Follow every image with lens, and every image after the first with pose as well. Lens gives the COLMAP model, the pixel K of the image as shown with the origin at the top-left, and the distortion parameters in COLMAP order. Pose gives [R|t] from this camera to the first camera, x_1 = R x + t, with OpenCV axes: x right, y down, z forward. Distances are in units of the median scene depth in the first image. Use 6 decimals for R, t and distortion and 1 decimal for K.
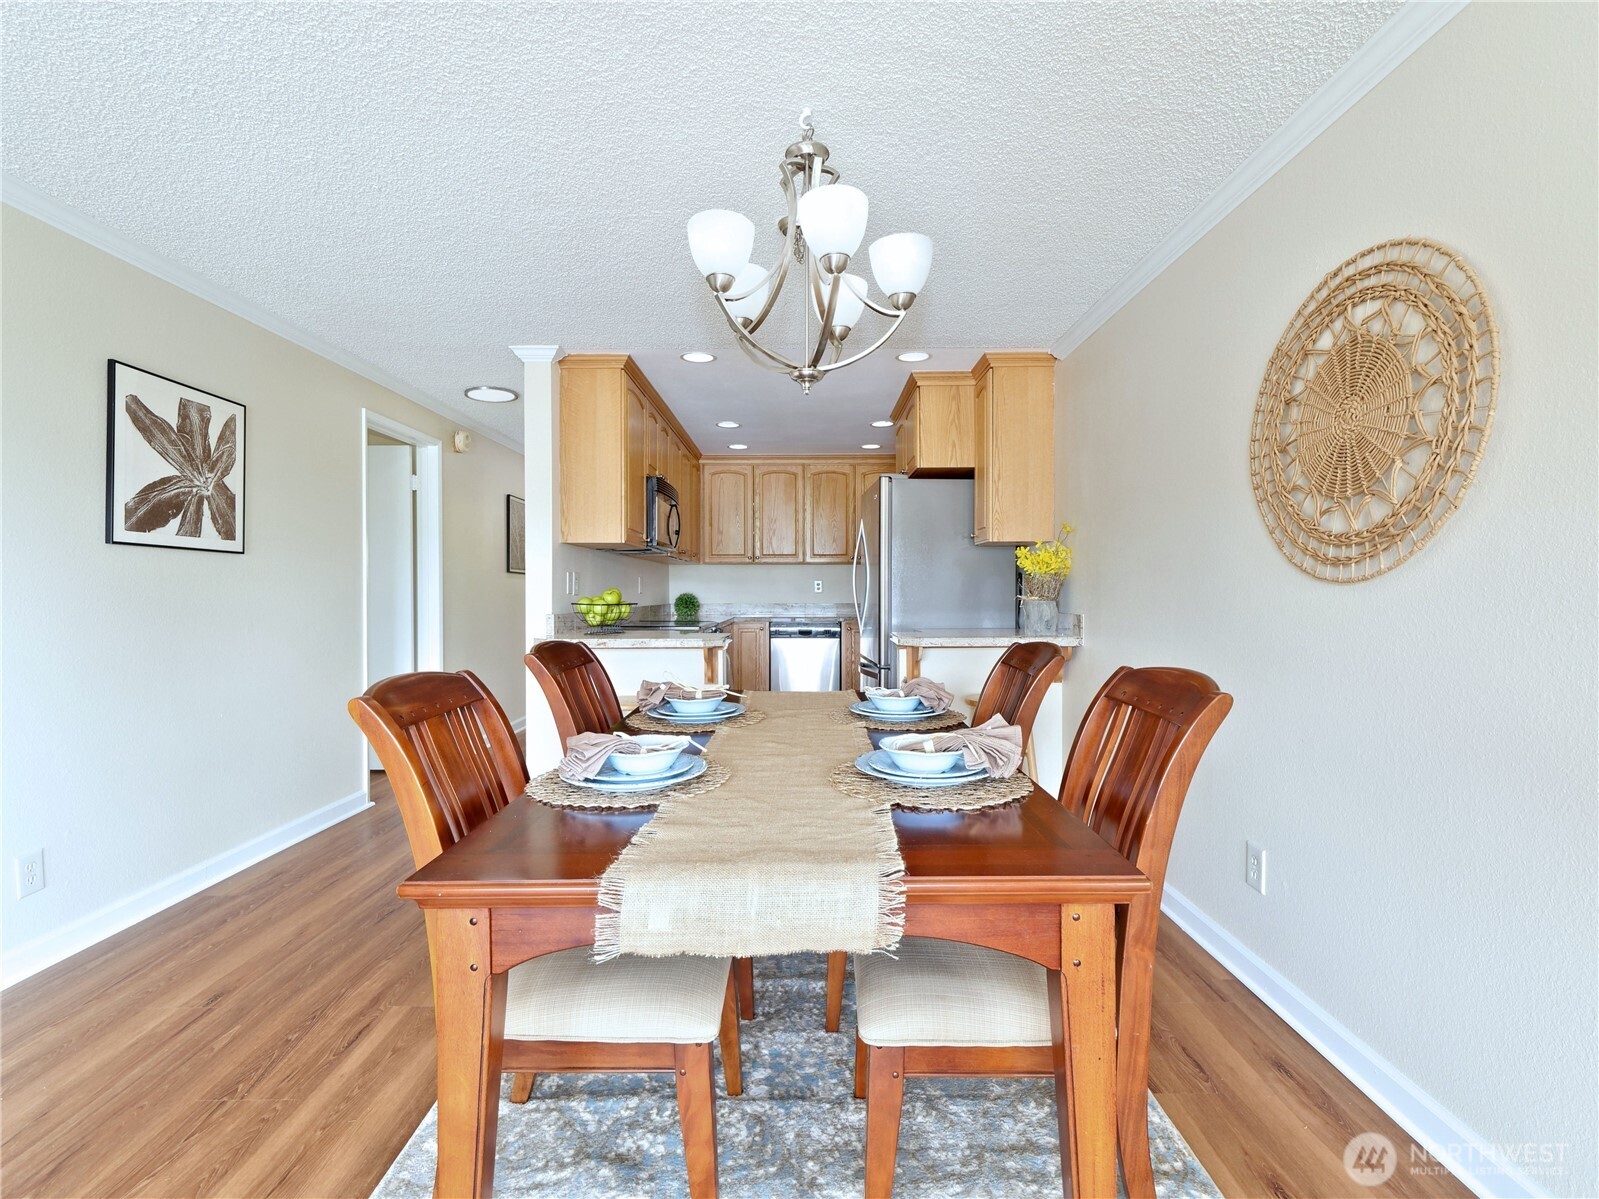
lens RADIAL K [[1271.7, 0, 799.4], [0, 1271.7, 596.5], [0, 0, 1]] dist [-0.005764, -0.002622]
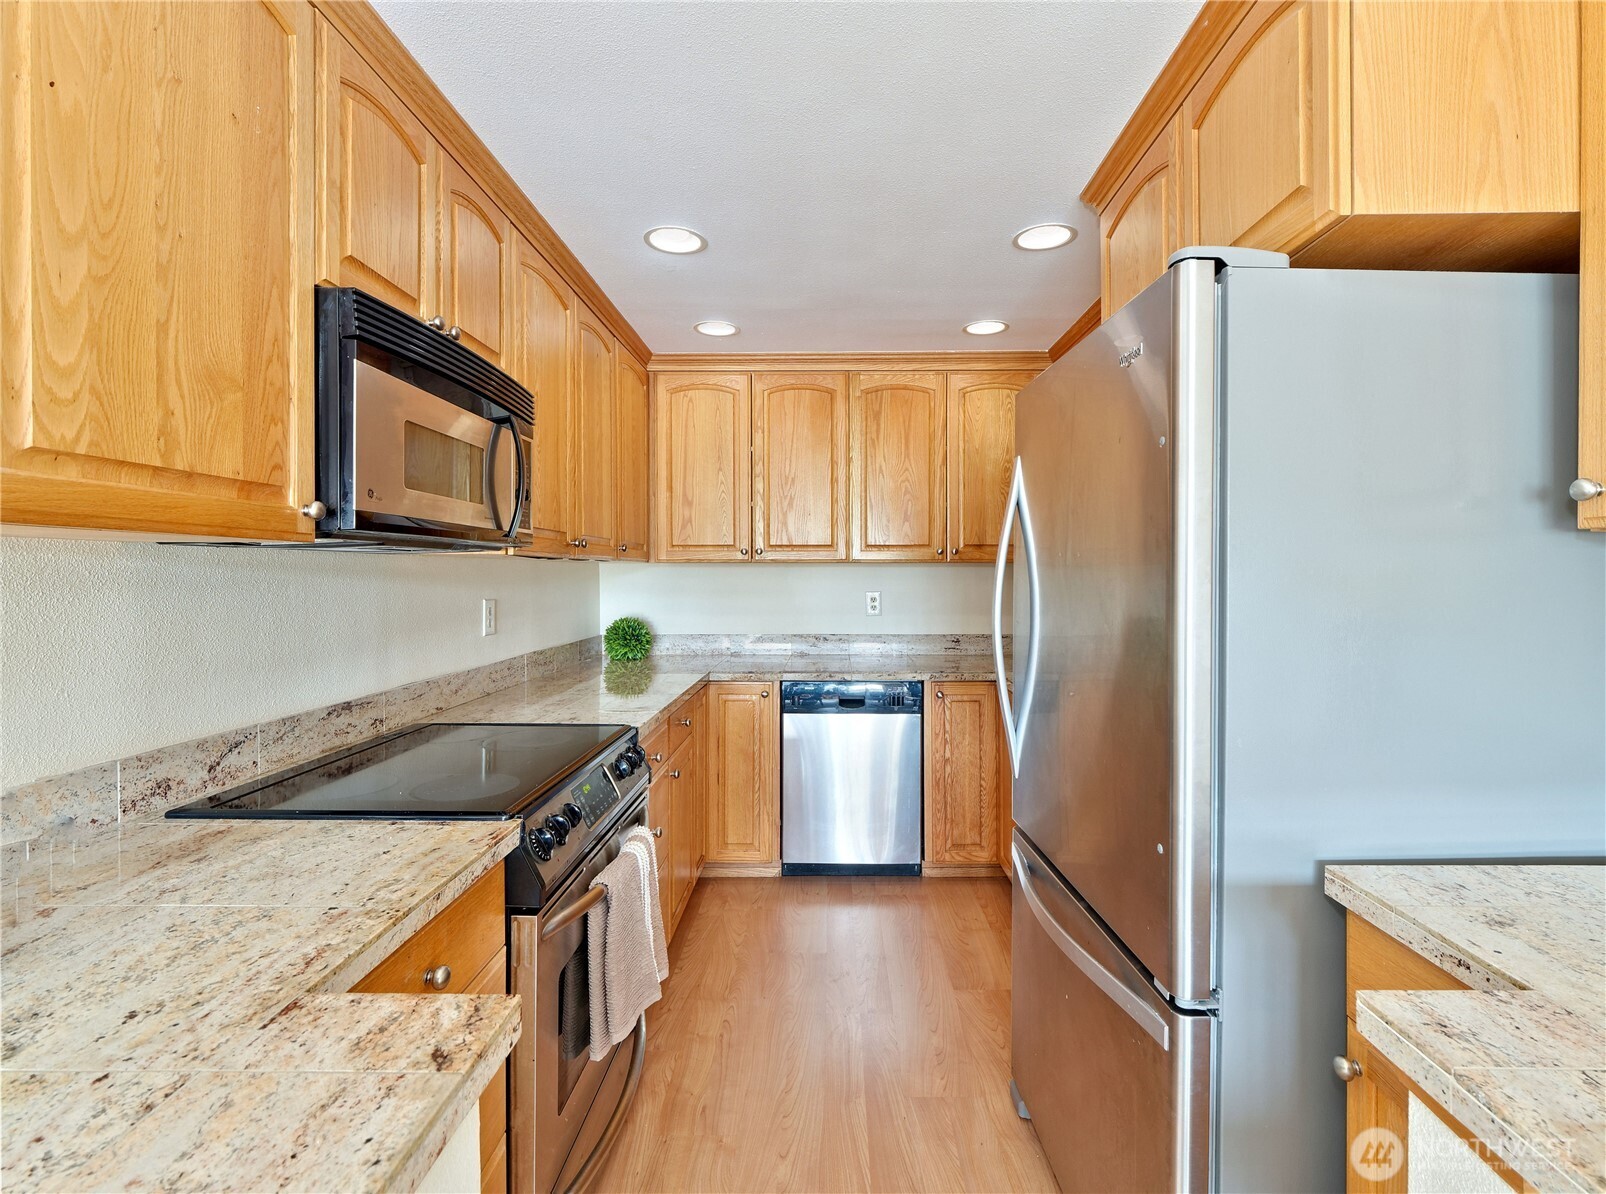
lens RADIAL K [[1277.3, 0, 804.4], [0, 1277.3, 590.3], [0, 0, 1]] dist [-0.005764, -0.002622]
pose [[0.999805, 0.000383, -0.019755, -0.004037], [-0.000195, 0.999954, 0.009542, -0.019532], [0.019758, -0.009537, 0.999759, 0.475713]]
